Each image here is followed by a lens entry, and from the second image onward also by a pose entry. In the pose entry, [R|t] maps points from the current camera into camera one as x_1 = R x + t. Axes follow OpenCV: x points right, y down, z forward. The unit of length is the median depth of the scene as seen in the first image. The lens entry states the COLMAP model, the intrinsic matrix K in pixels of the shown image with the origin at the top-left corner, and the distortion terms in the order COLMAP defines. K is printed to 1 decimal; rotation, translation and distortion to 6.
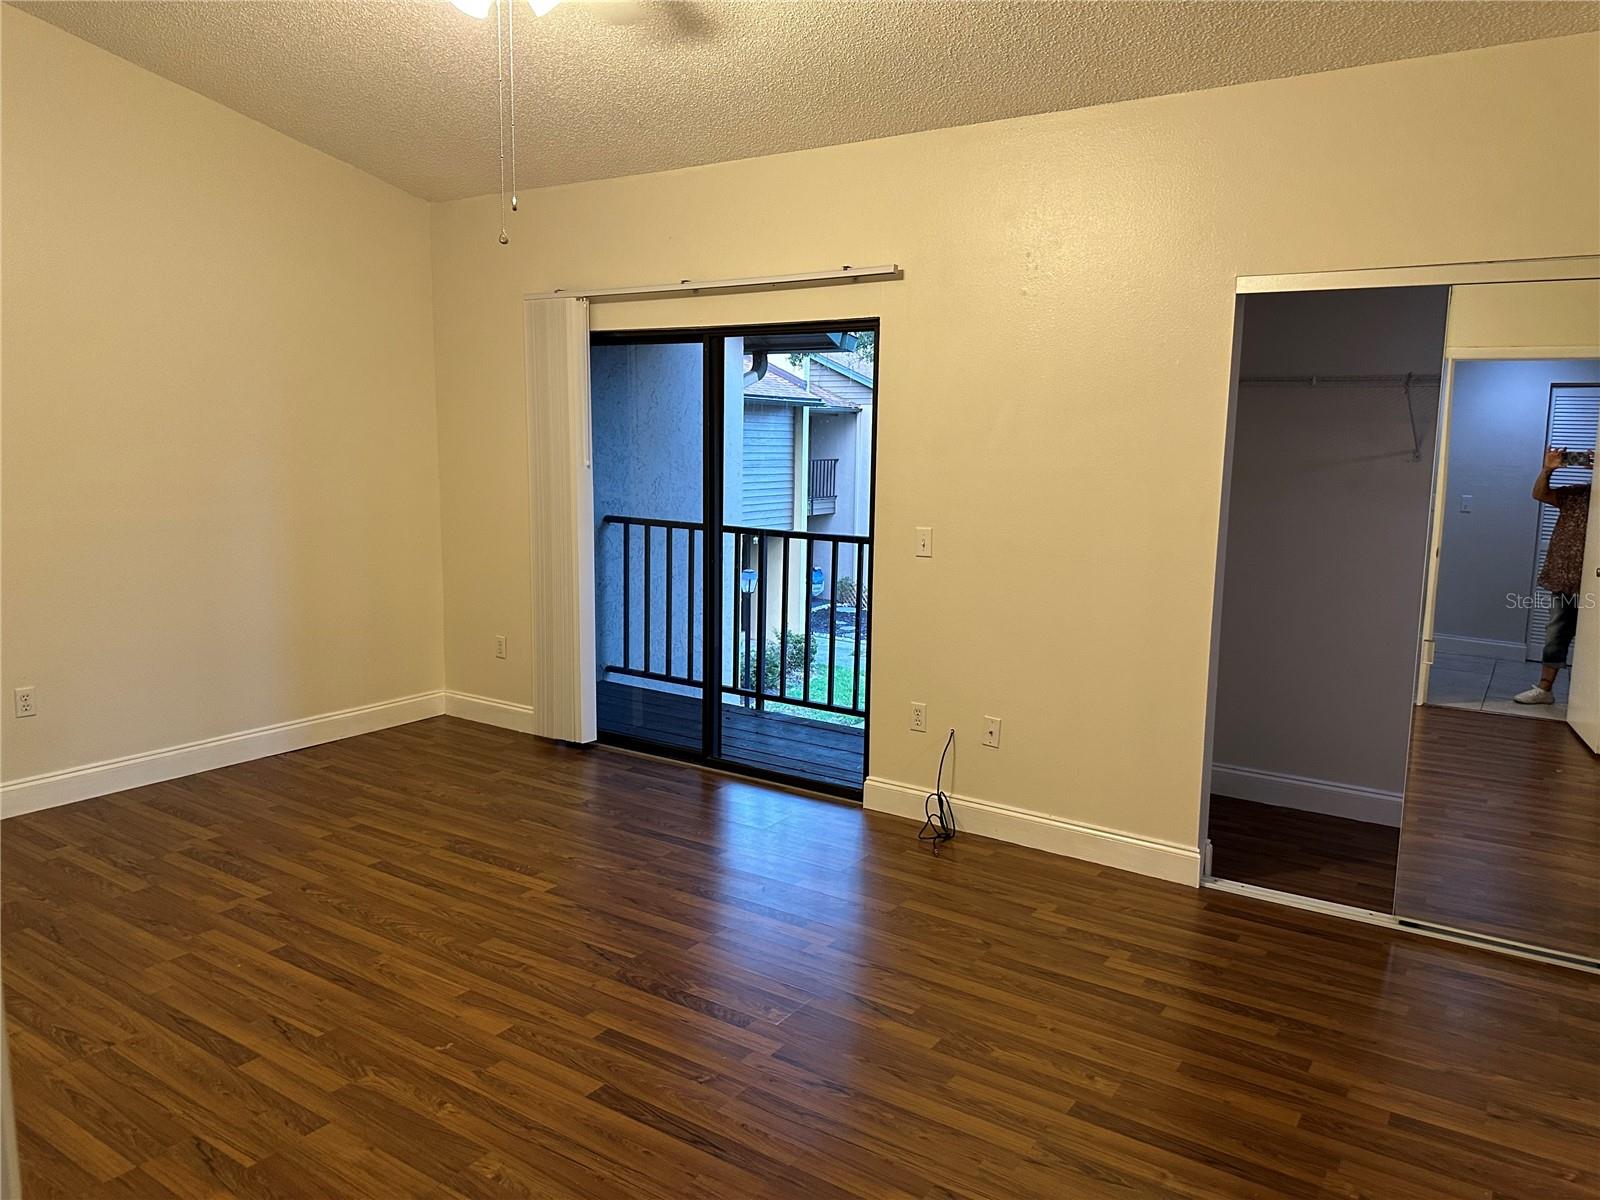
lens RADIAL K [[1109.7, 0, 800.0], [0, 1109.7, 600.0], [0, 0, 1]] dist [0.008143, -0.005152]
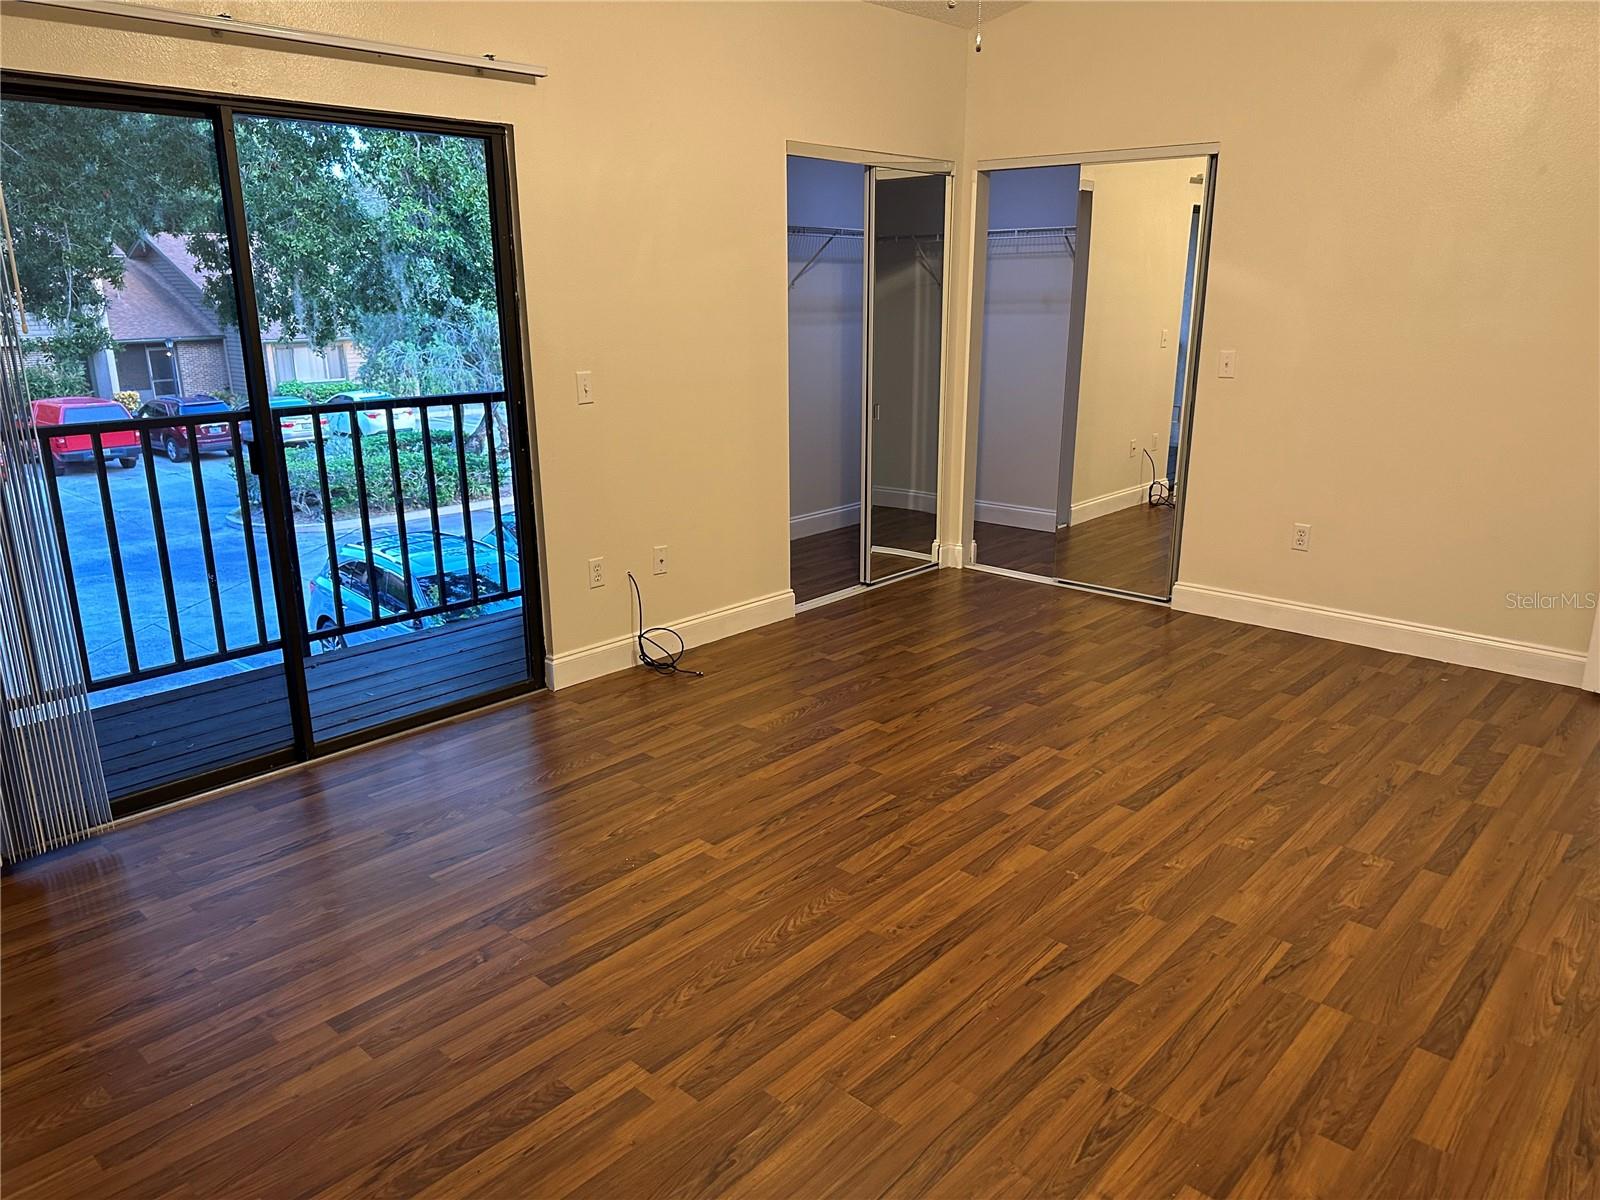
lens RADIAL K [[1131.4, 0, 800.0], [0, 1131.4, 600.0], [0, 0, 1]] dist [0.134491, -0.223350]
pose [[0.147810, -0.281103, 0.948227, -0.965056], [0.150623, 0.953972, 0.259327, -0.119407], [-0.977479, 0.104494, 0.183347, 0.759006]]
